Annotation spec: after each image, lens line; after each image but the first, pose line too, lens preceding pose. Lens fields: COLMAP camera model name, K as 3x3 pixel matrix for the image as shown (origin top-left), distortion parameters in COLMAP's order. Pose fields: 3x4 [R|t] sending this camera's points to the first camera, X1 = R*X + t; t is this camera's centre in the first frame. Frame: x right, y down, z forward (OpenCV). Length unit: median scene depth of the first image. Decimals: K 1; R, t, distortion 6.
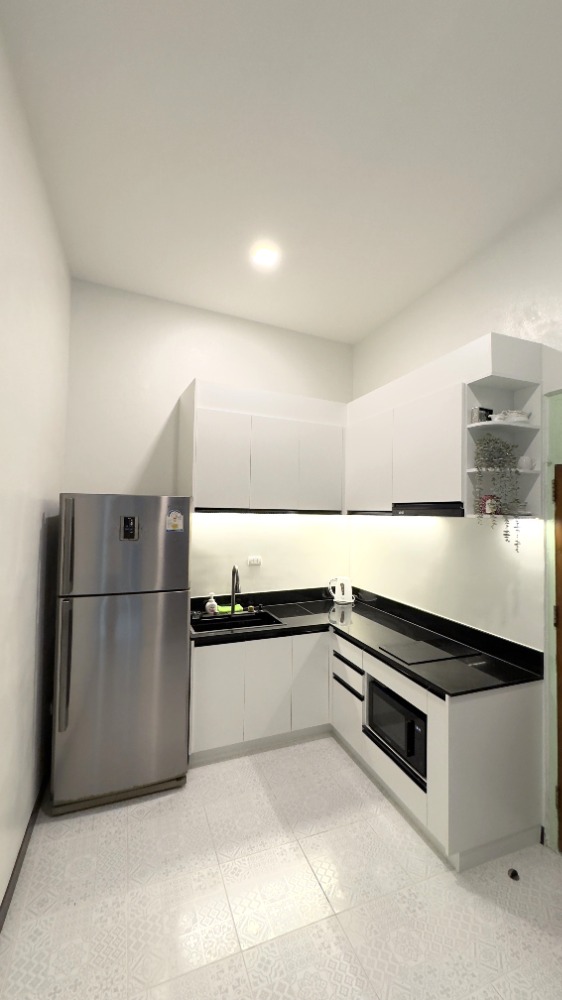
lens RADIAL K [[400.4, 0, 279.1], [0, 400.4, 497.6], [0, 0, 1]] dist [0.000558, 0.000005]
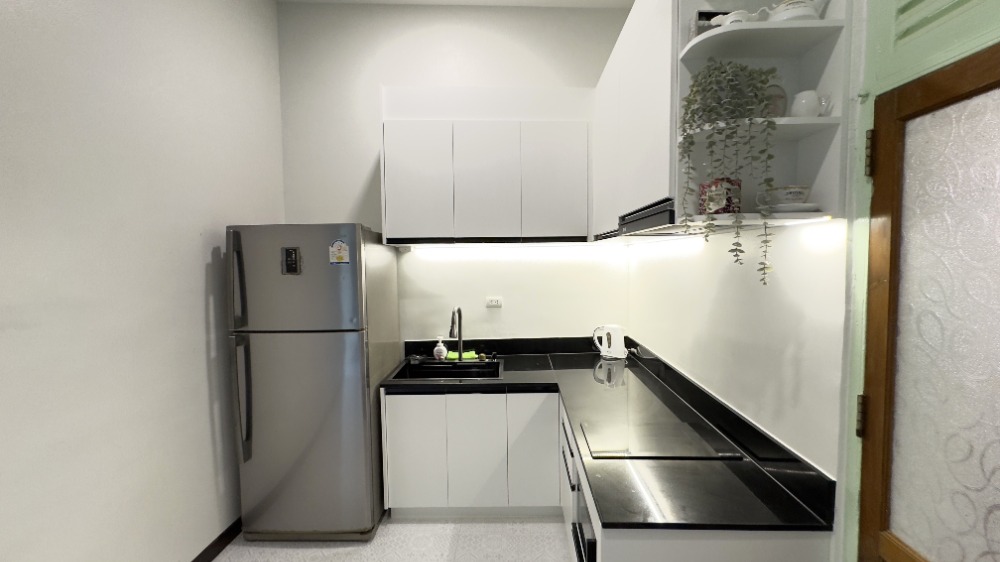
lens RADIAL K [[400.4, 0, 498.9], [0, 400.4, 280.2], [0, 0, 1]] dist [0.000558, 0.000005]
pose [[0.919244, -0.006001, -0.393642, 0.380204], [0.041529, 0.995783, 0.081801, 0.058690], [0.391491, -0.091542, 0.915617, 0.315572]]
